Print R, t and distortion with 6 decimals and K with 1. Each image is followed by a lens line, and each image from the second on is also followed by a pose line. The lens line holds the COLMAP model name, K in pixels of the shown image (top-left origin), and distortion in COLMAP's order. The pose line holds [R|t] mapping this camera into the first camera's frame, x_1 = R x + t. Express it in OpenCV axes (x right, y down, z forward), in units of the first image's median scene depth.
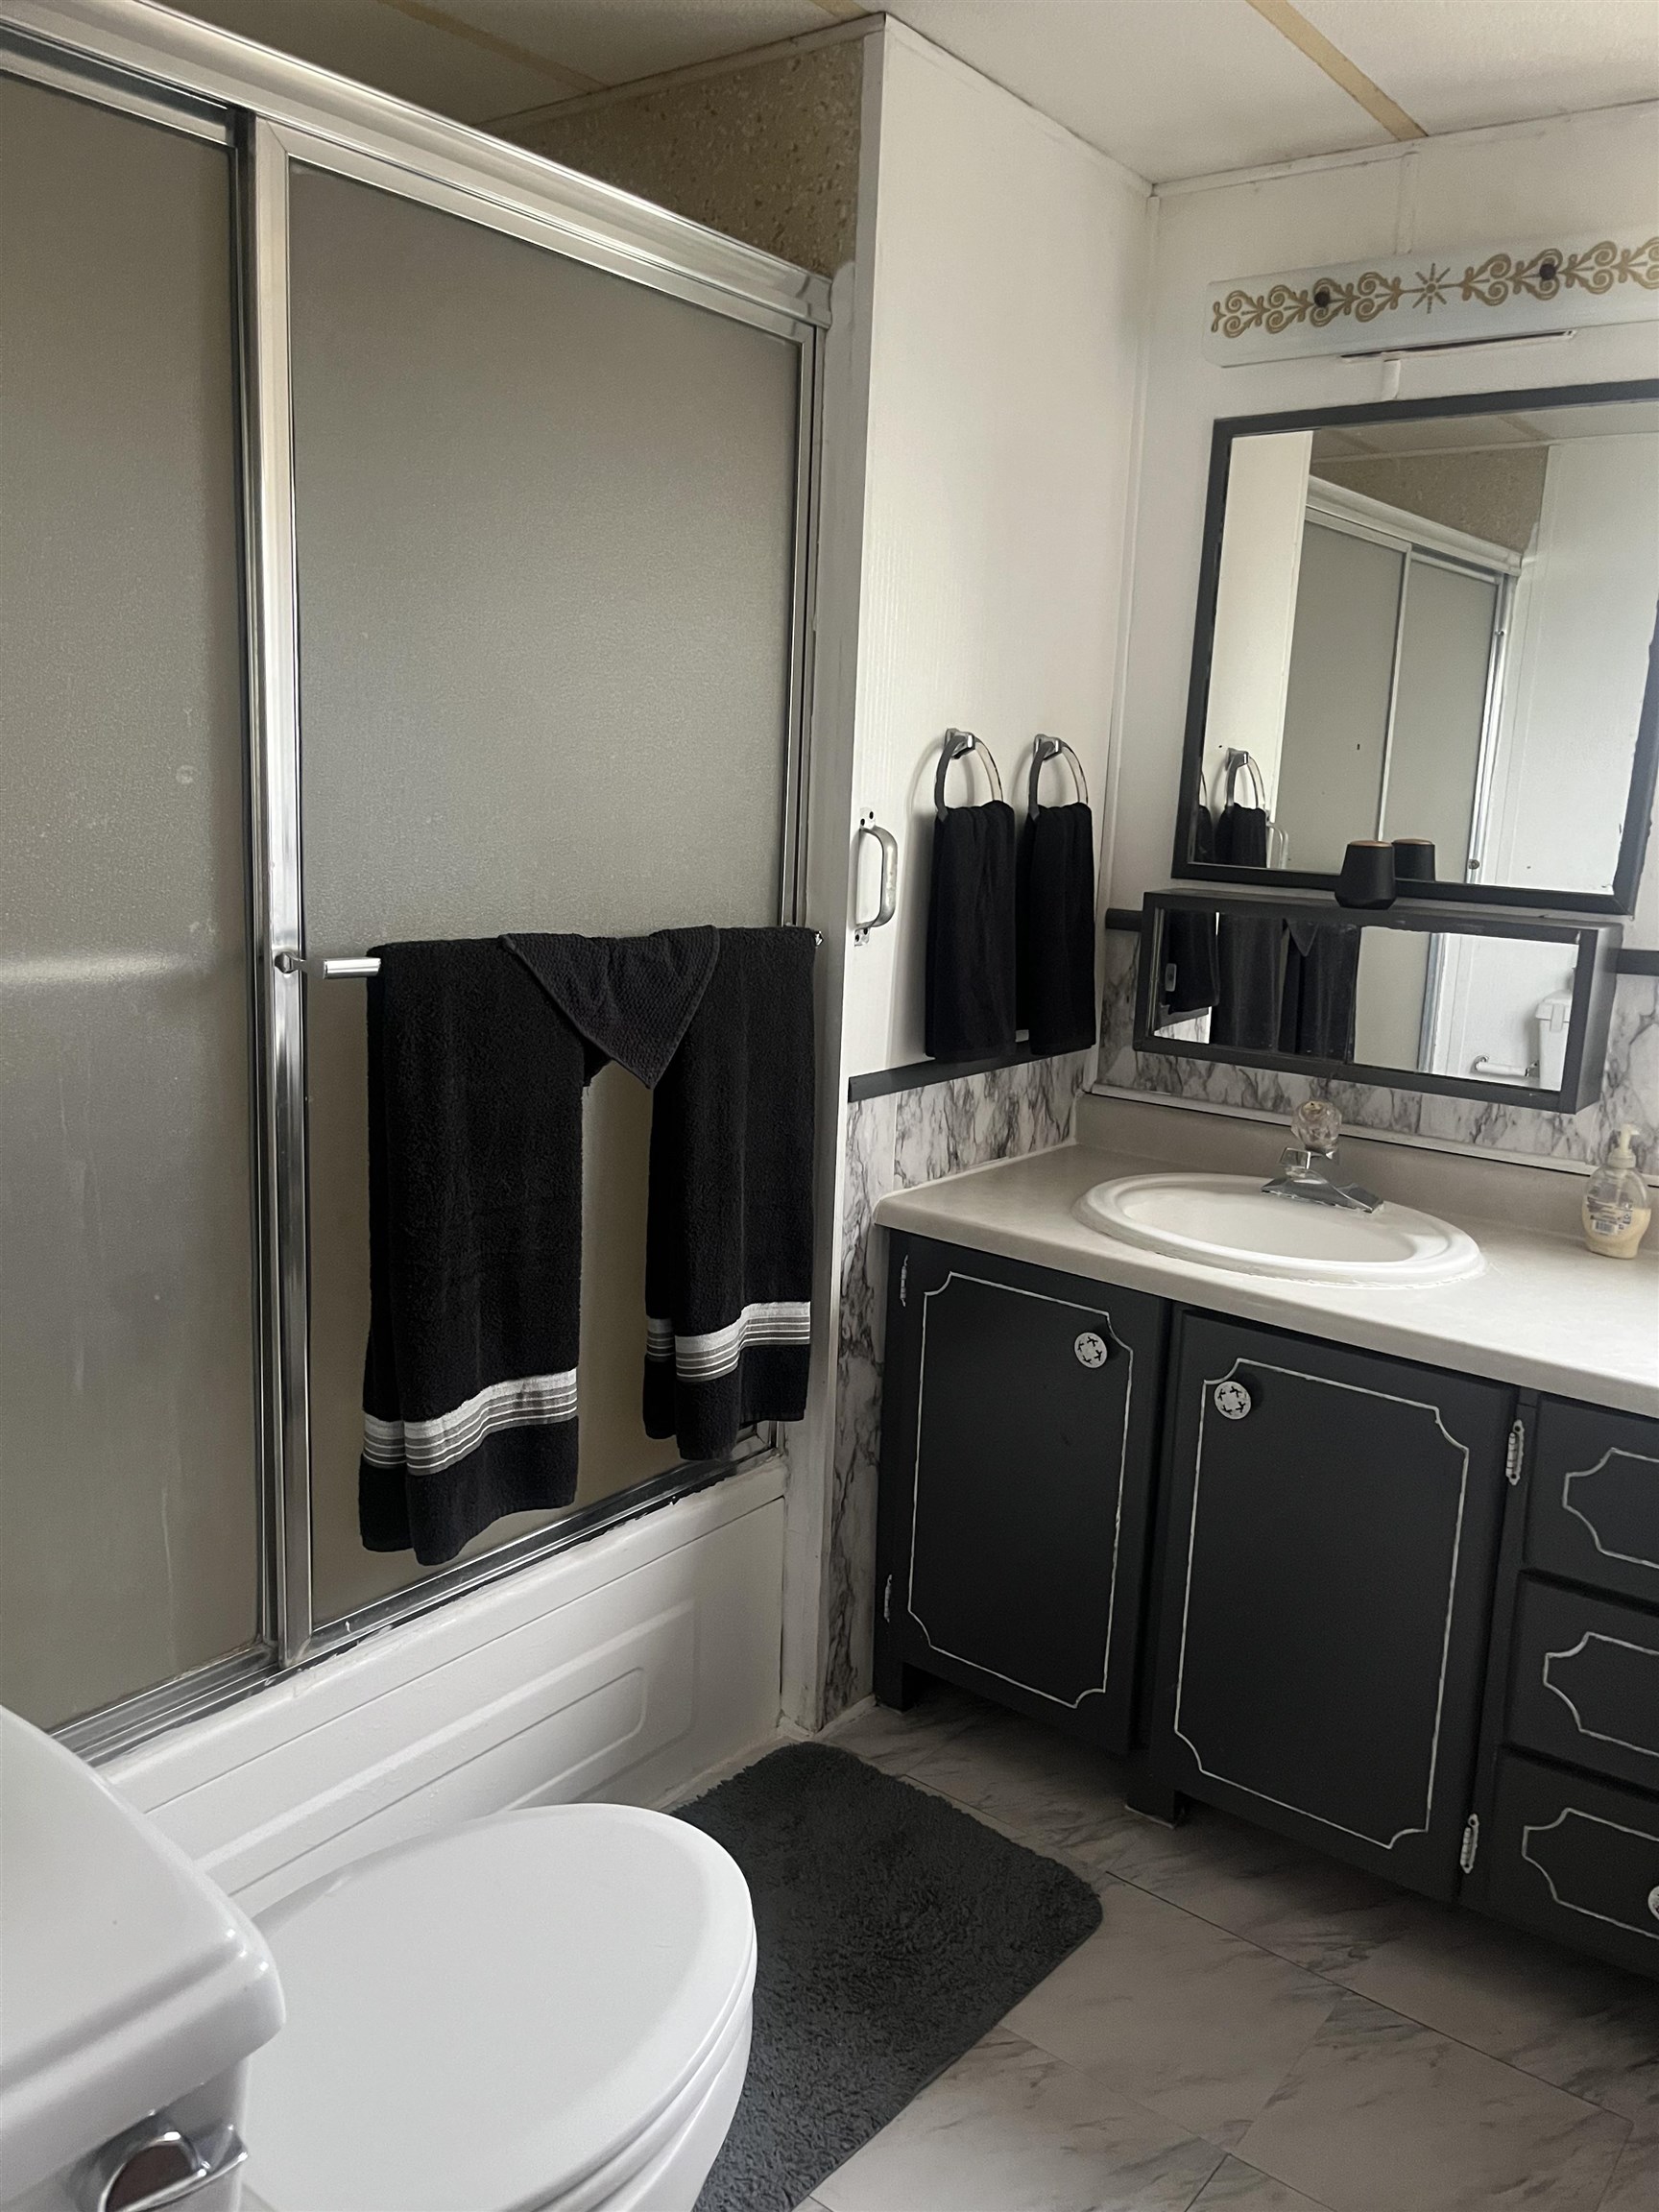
lens RADIAL K [[1642.0, 0, 823.0], [0, 1642.0, 1114.8], [0, 0, 1]] dist [0.075936, -0.082910]
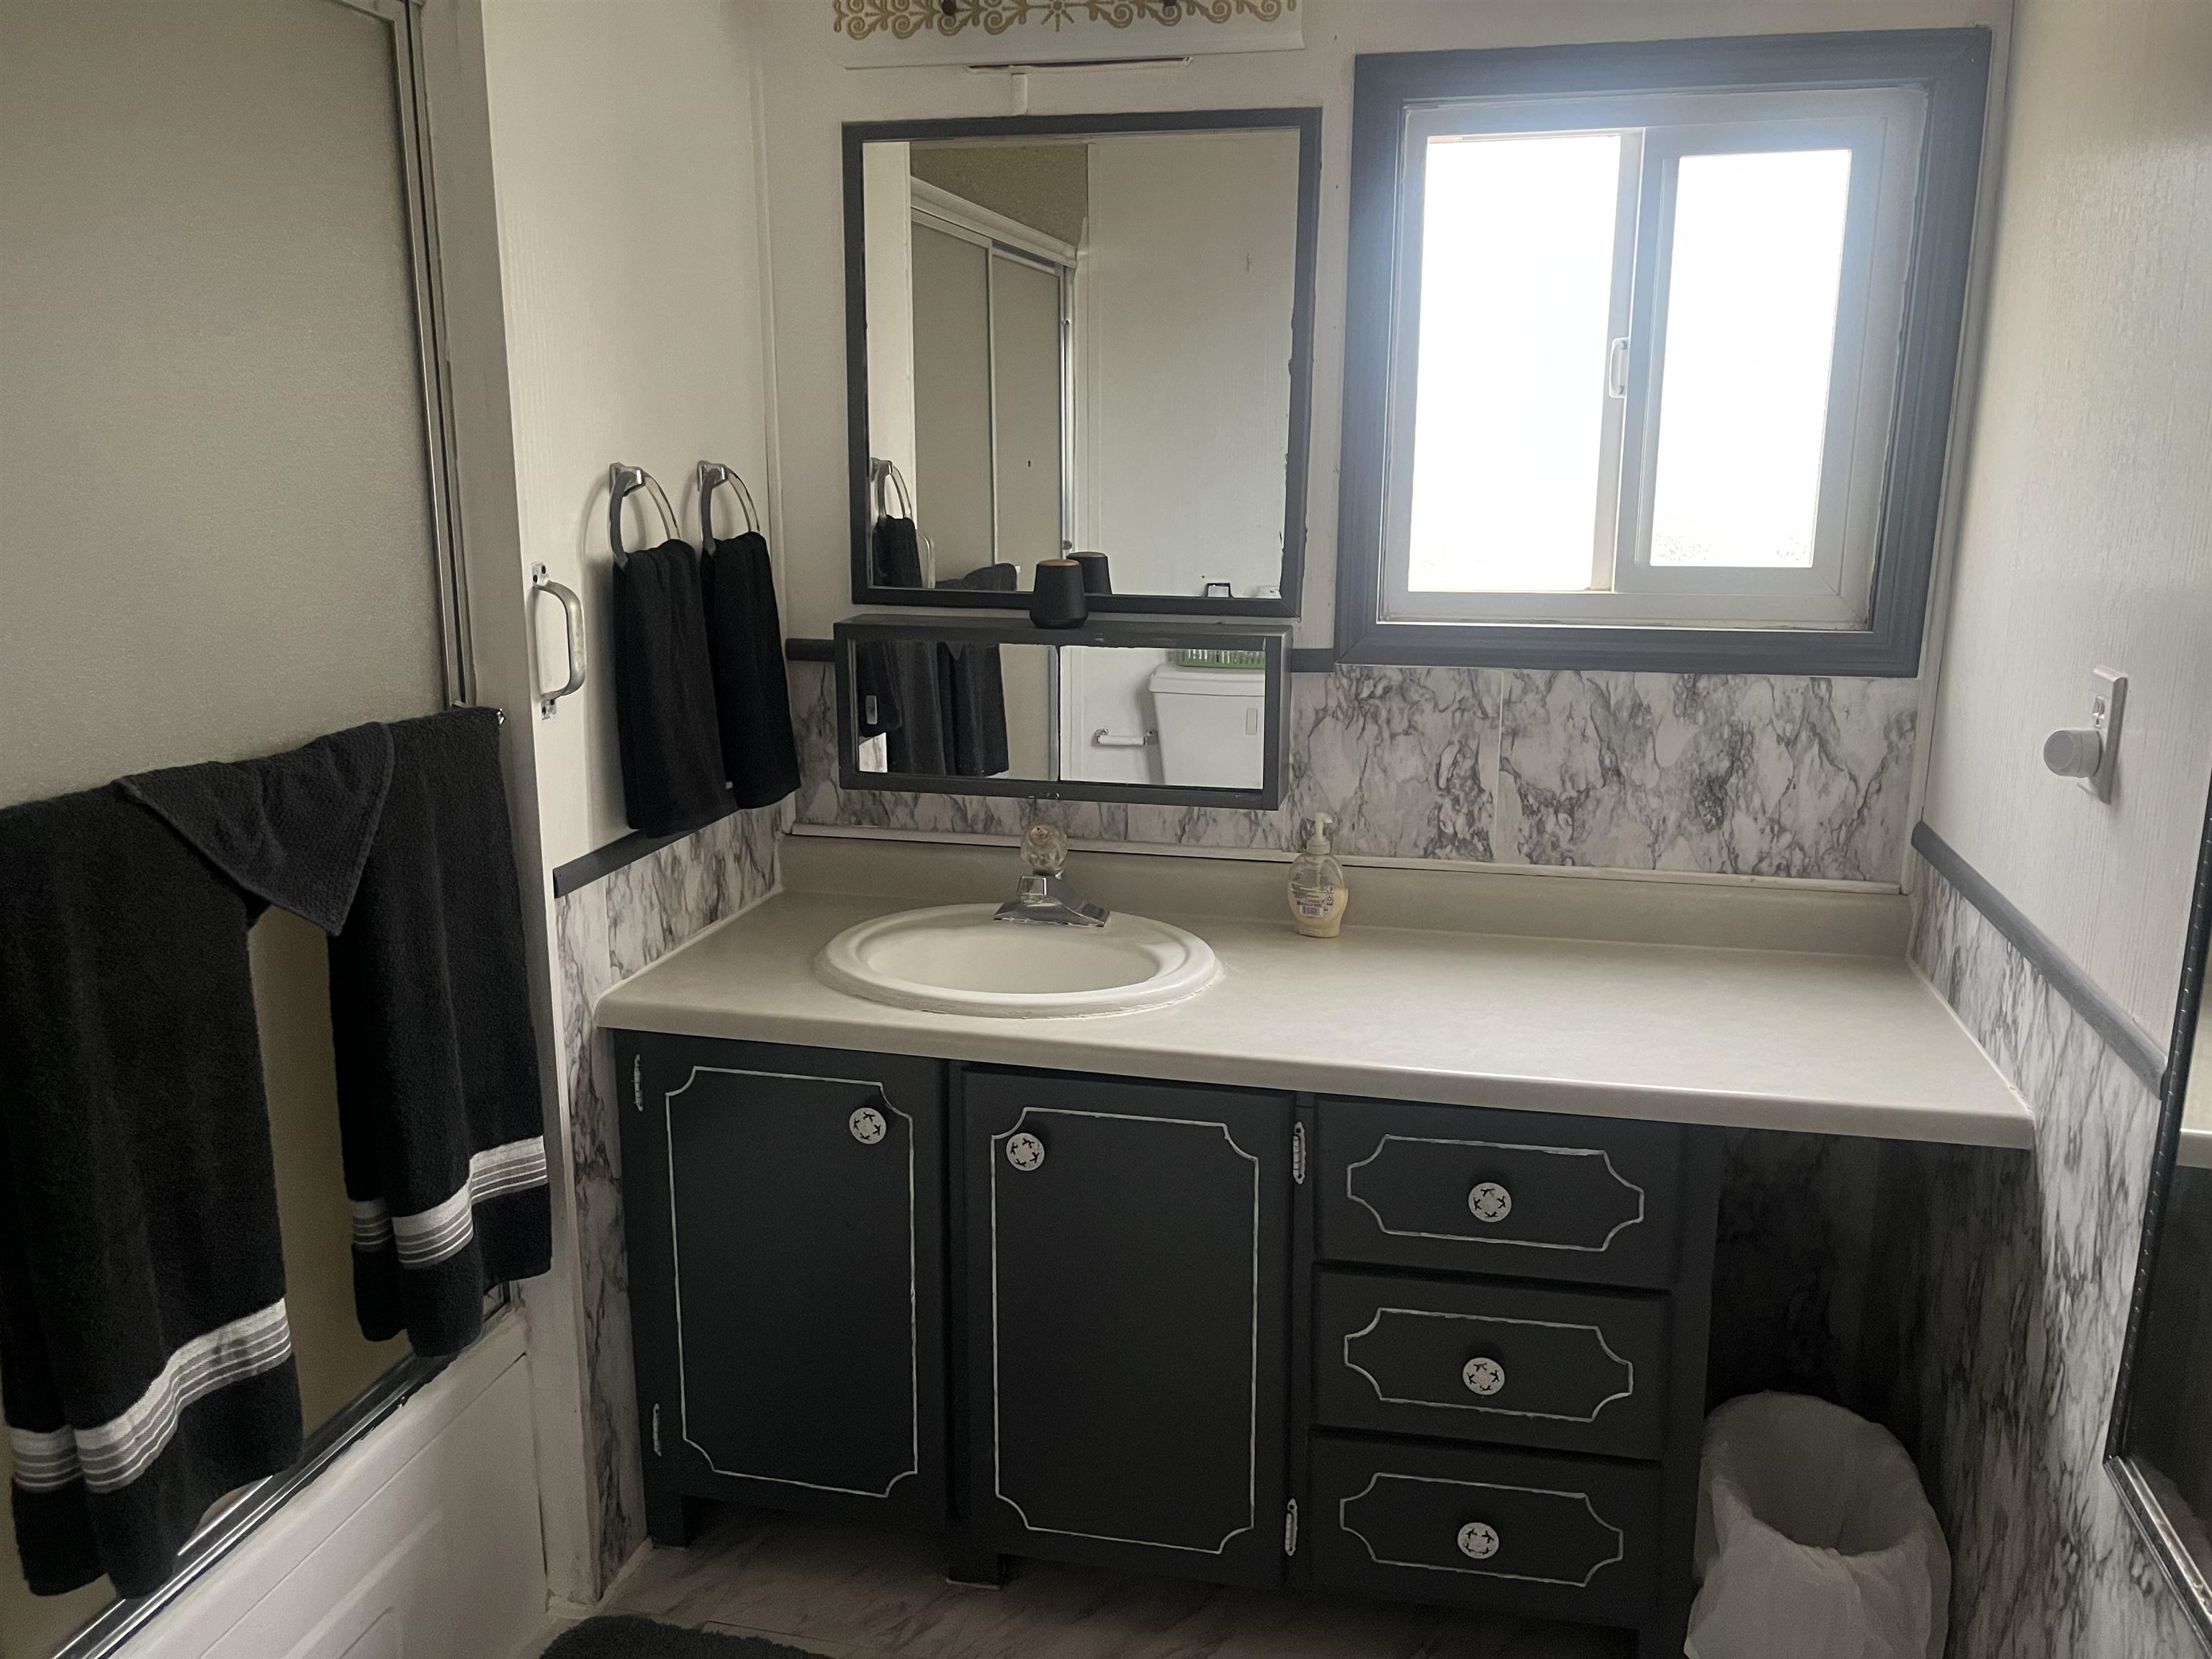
lens RADIAL K [[1677.0, 0, 1111.0], [0, 1677.0, 827.5], [0, 0, 1]] dist [0.065104, -0.087866]
pose [[0.909992, -0.128155, 0.394324, -0.063960], [0.121393, 0.991709, 0.042163, -0.046582], [-0.396457, 0.009500, 0.918004, 0.063584]]
